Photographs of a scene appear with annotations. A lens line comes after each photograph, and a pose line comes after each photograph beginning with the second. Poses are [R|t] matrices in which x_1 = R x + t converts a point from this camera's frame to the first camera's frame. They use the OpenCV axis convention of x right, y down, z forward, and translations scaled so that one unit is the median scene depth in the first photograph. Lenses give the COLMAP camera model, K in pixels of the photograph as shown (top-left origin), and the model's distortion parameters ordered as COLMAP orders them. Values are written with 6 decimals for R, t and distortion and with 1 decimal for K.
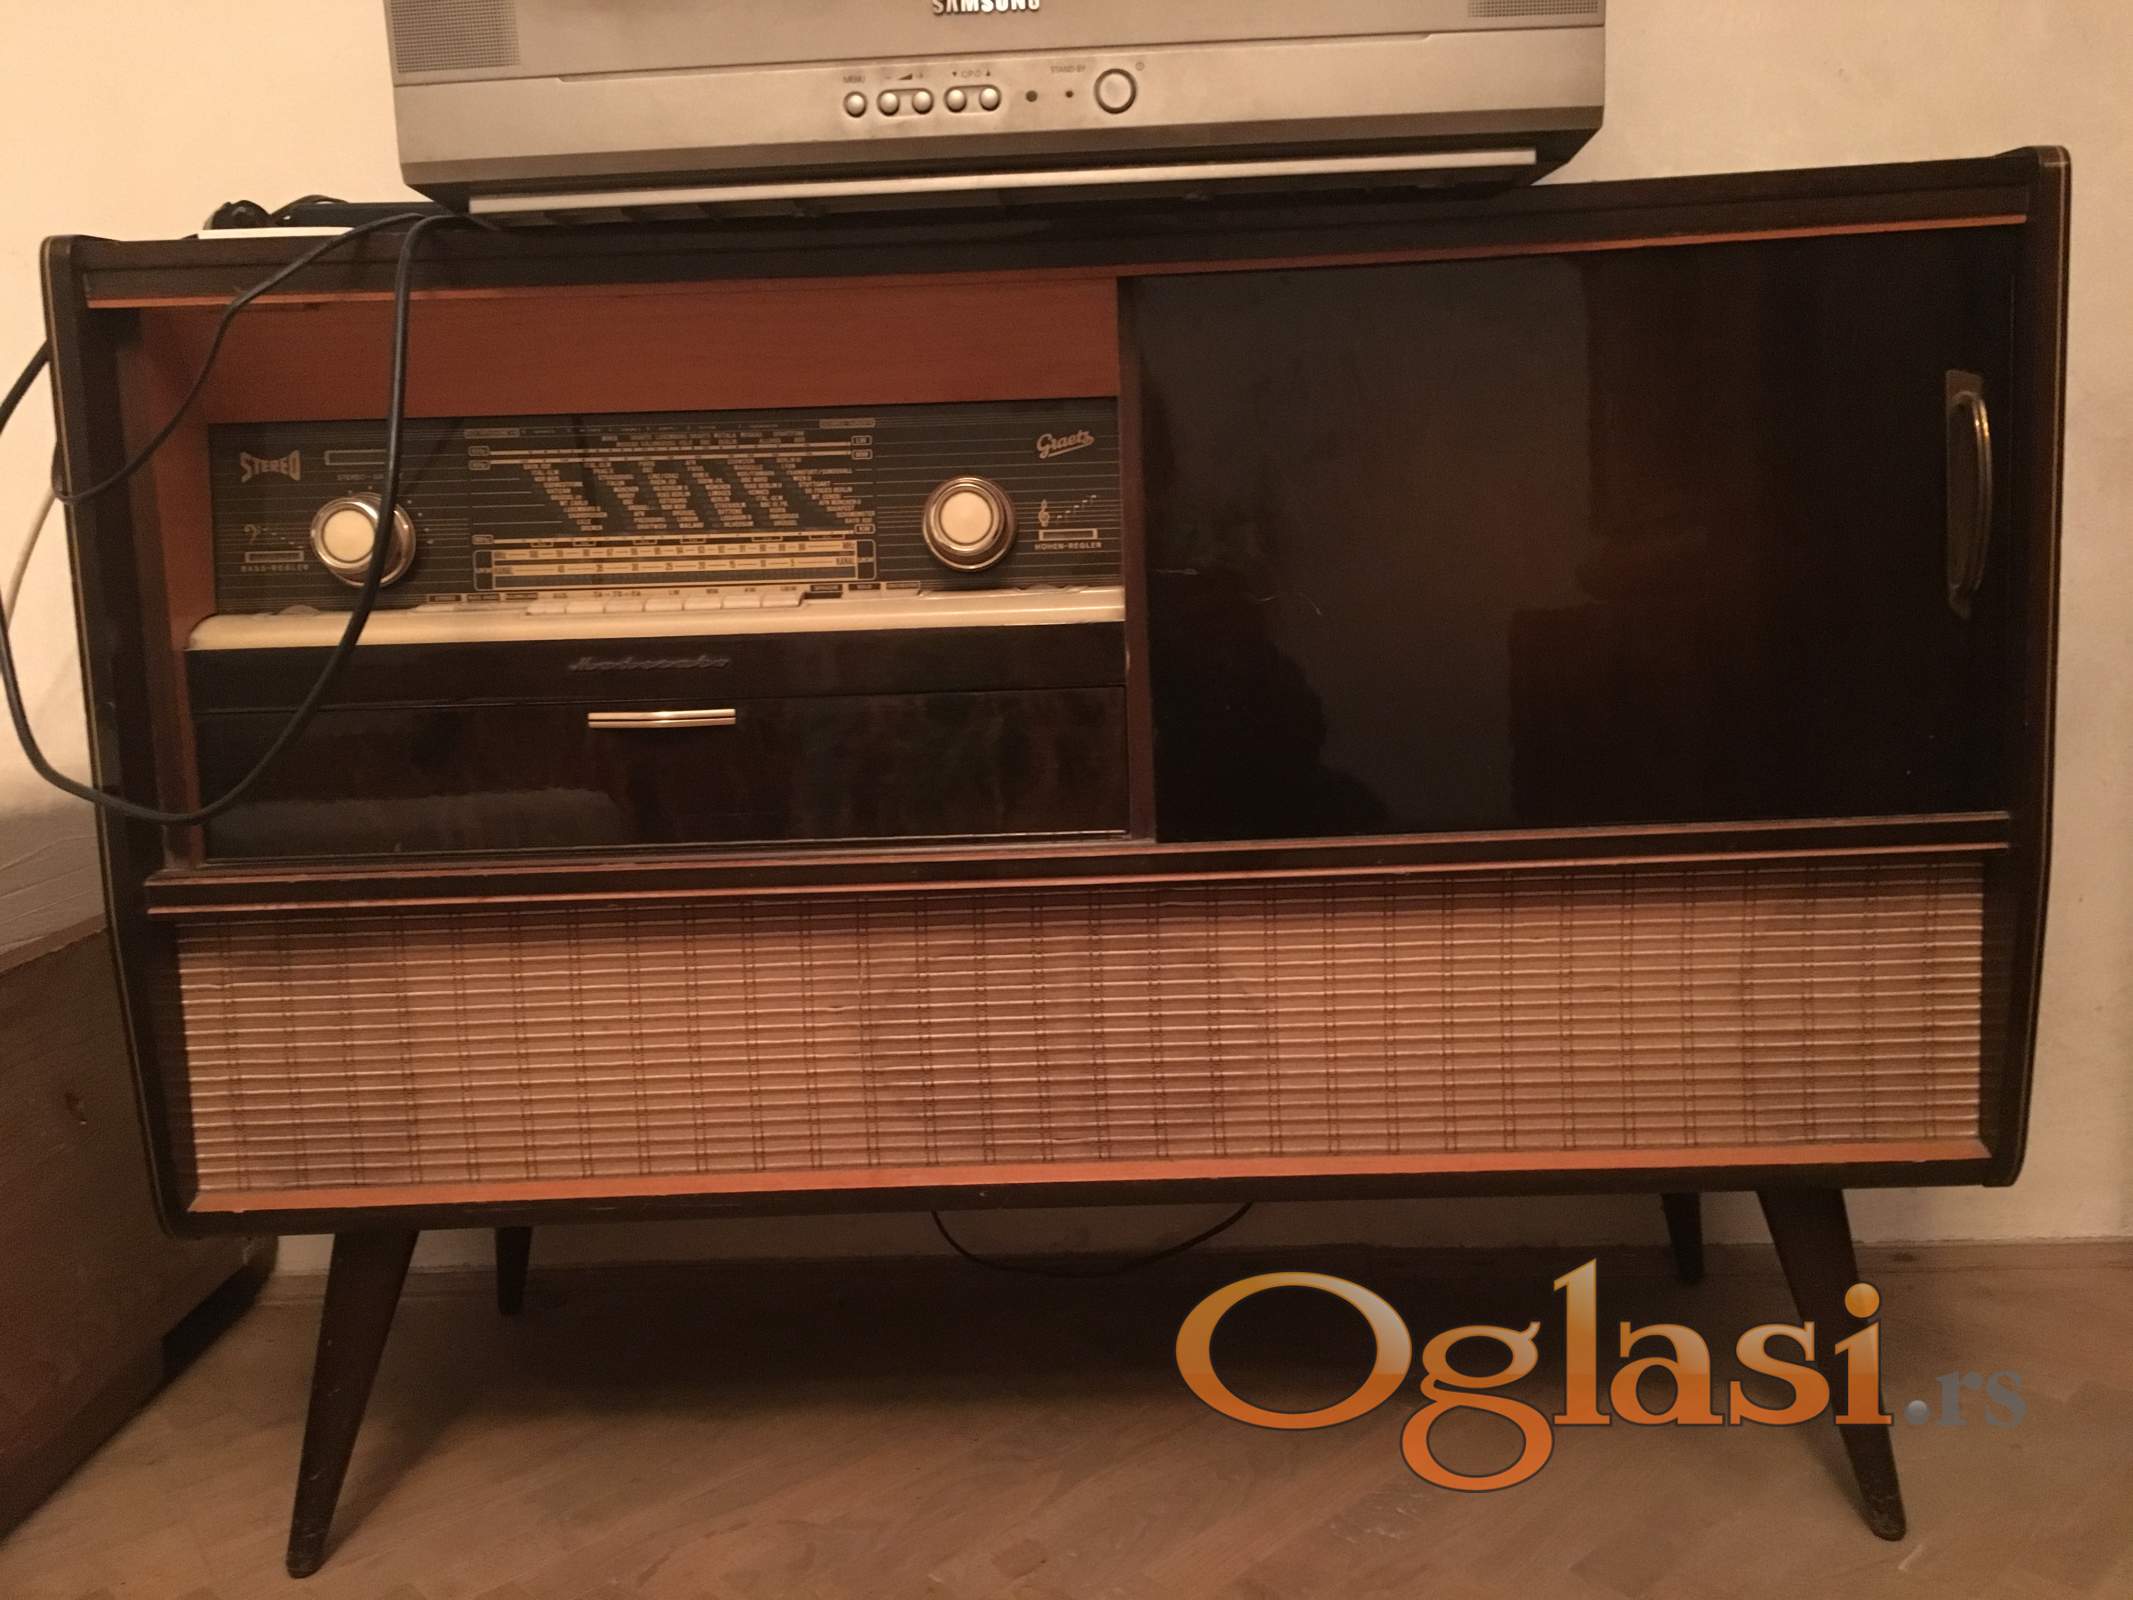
lens RADIAL K [[1830.7, 0, 1064.3], [0, 1830.7, 791.3], [0, 0, 1]] dist [0.086691, -0.120311]
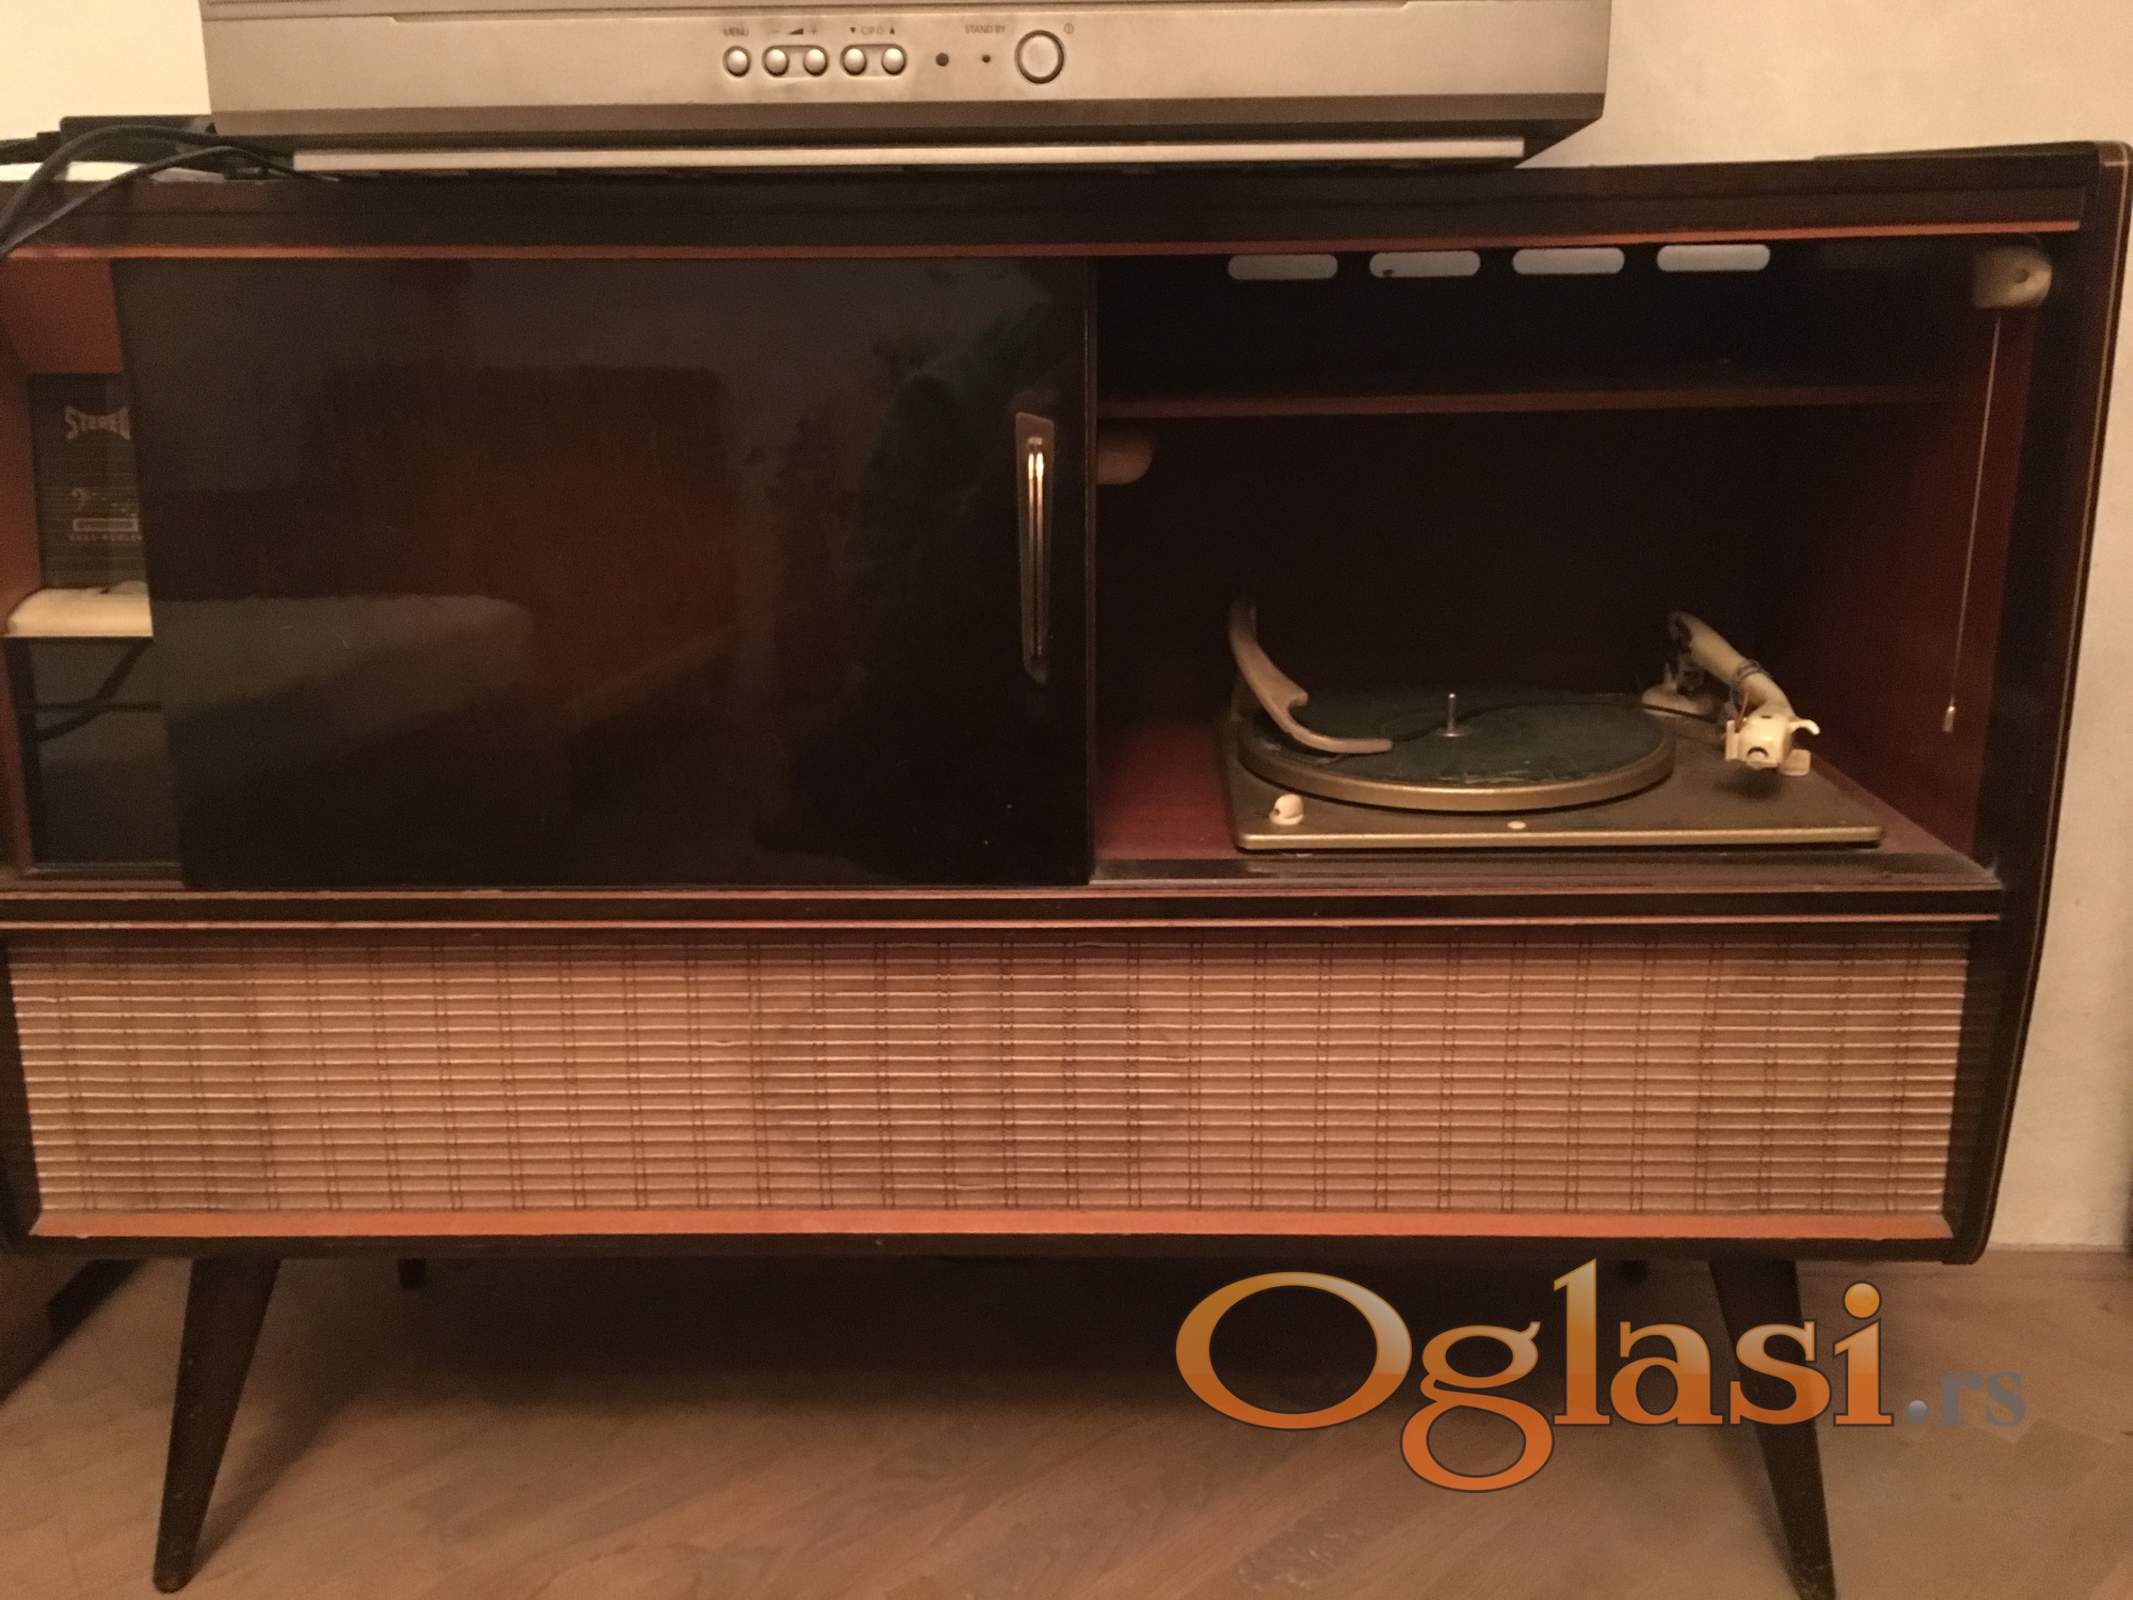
lens RADIAL K [[1842.4, 0, 1061.2], [0, 1842.4, 791.3], [0, 0, 1]] dist [0.087264, -0.132384]
pose [[0.999575, 0.028171, 0.007457, 0.034159], [-0.028816, 0.993628, 0.108965, -0.112589], [-0.004340, -0.109134, 0.994018, 0.086327]]
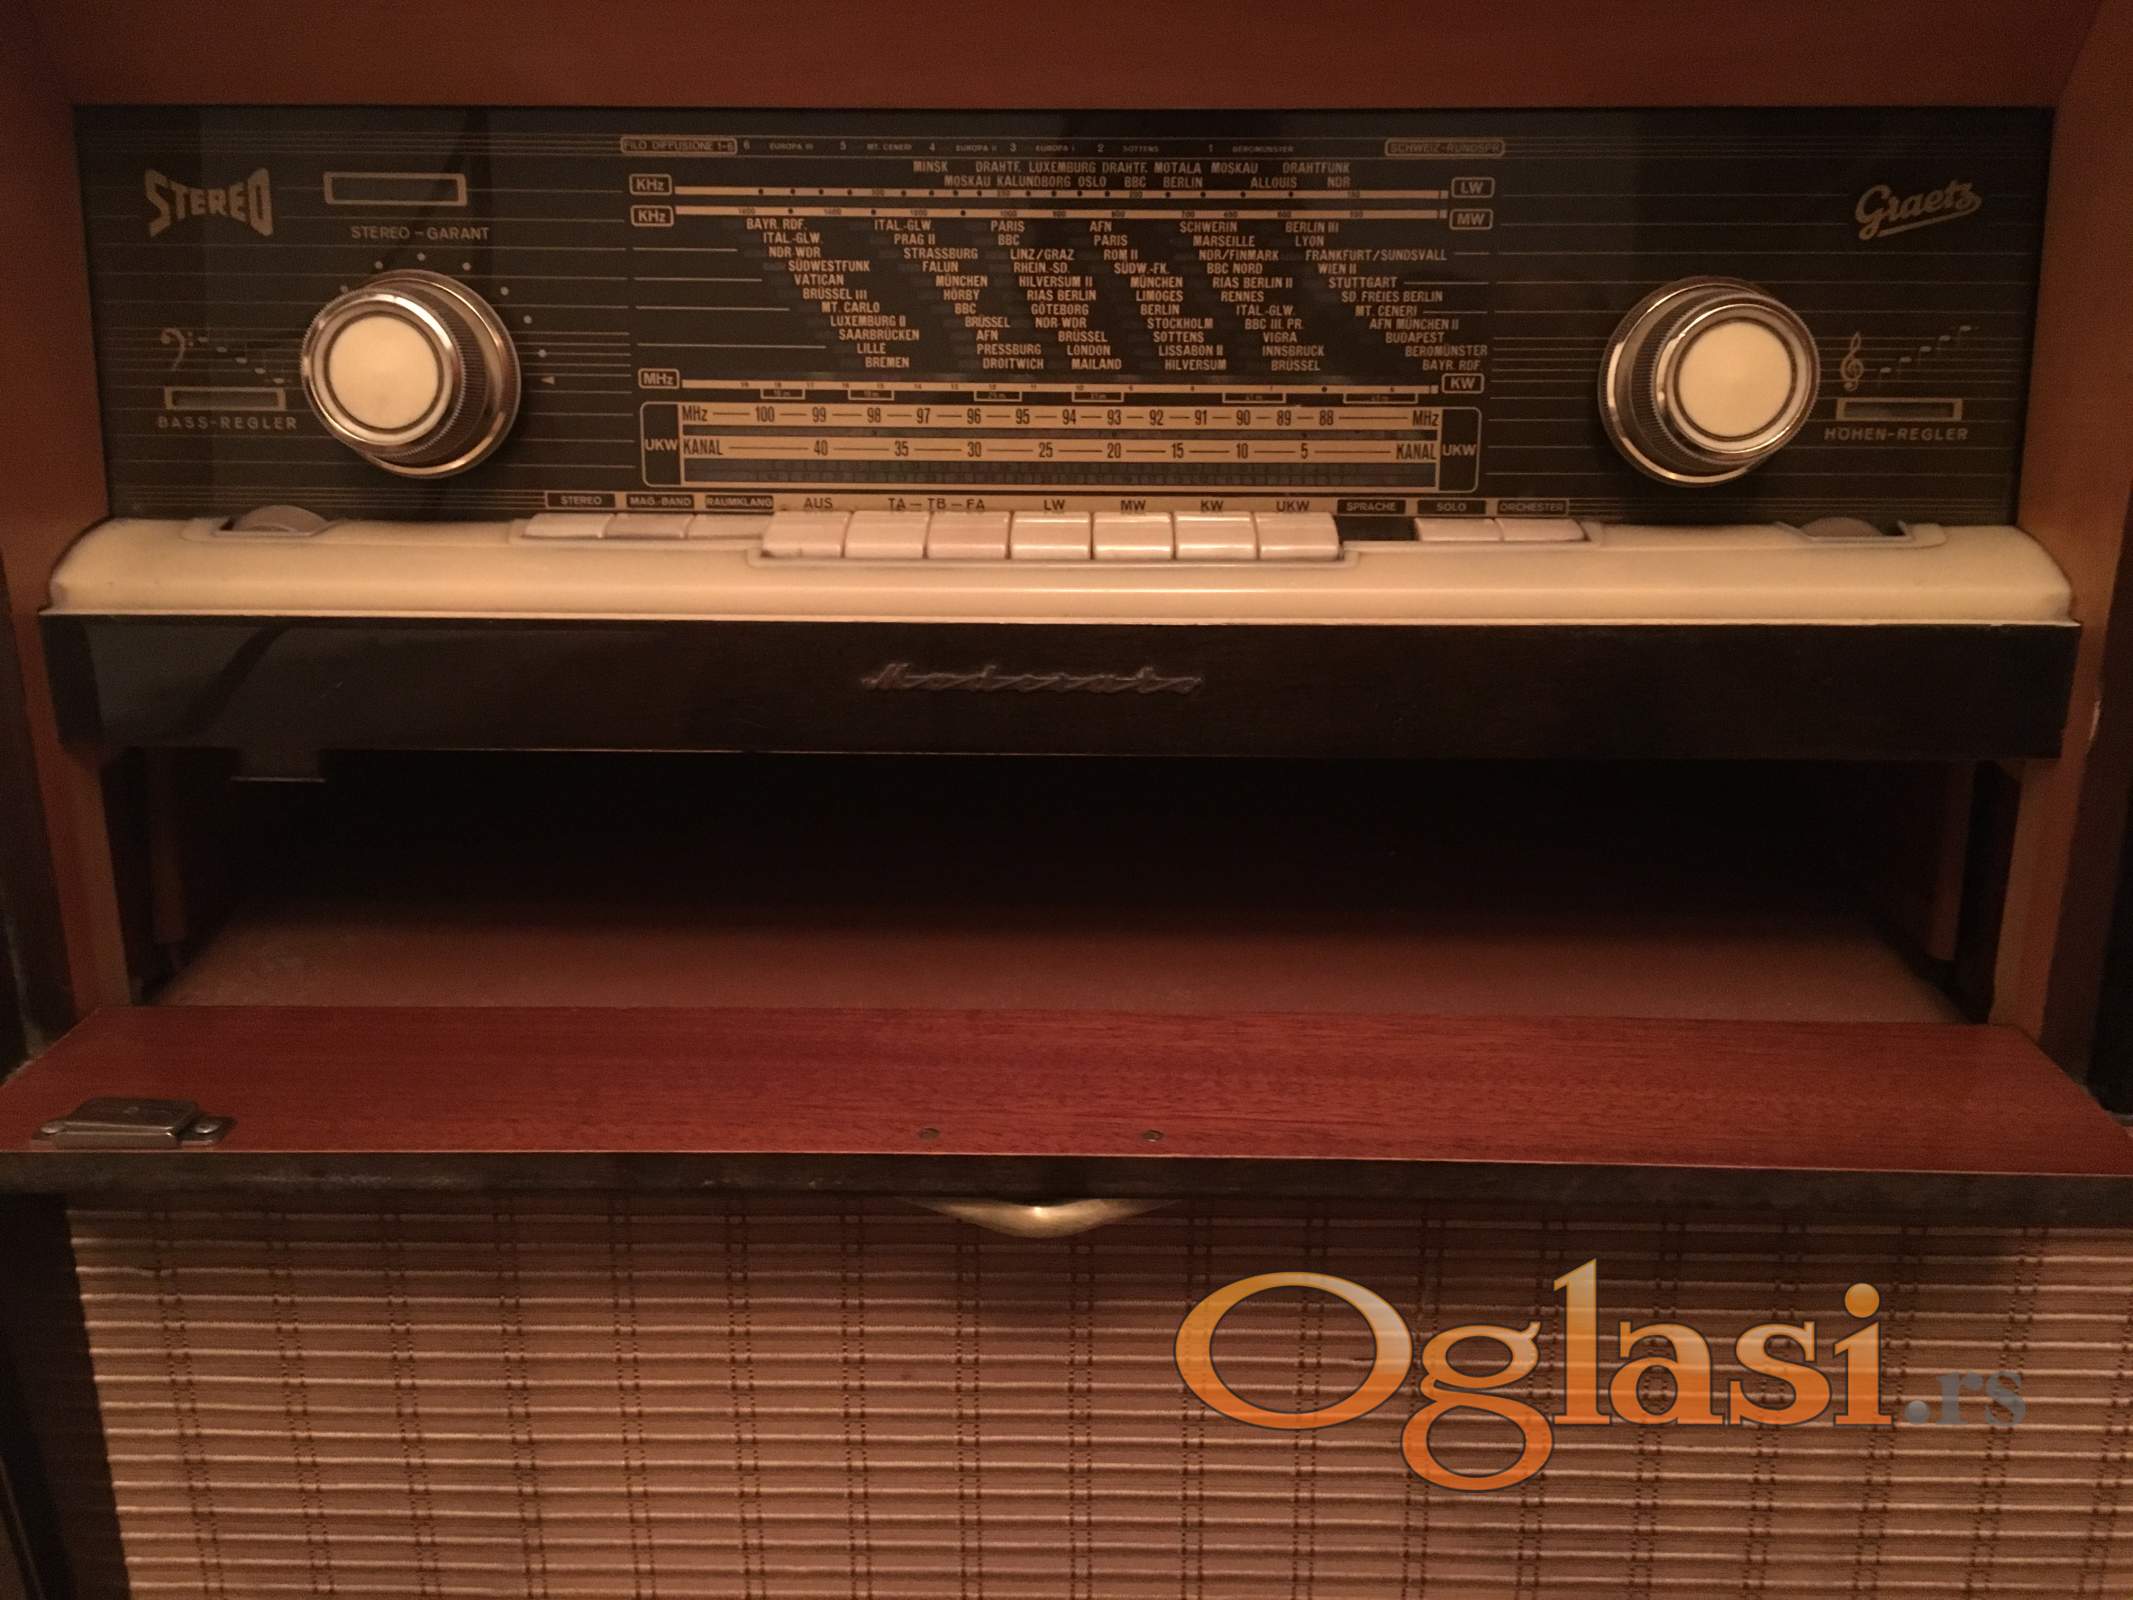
lens RADIAL K [[1842.4, 0, 1061.2], [0, 1842.4, 791.3], [0, 0, 1]] dist [0.087264, -0.132384]
pose [[0.999378, 0.034317, 0.008153, -0.214874], [-0.035204, 0.984771, 0.170252, -0.118602], [-0.002186, -0.170434, 0.985367, 0.517190]]
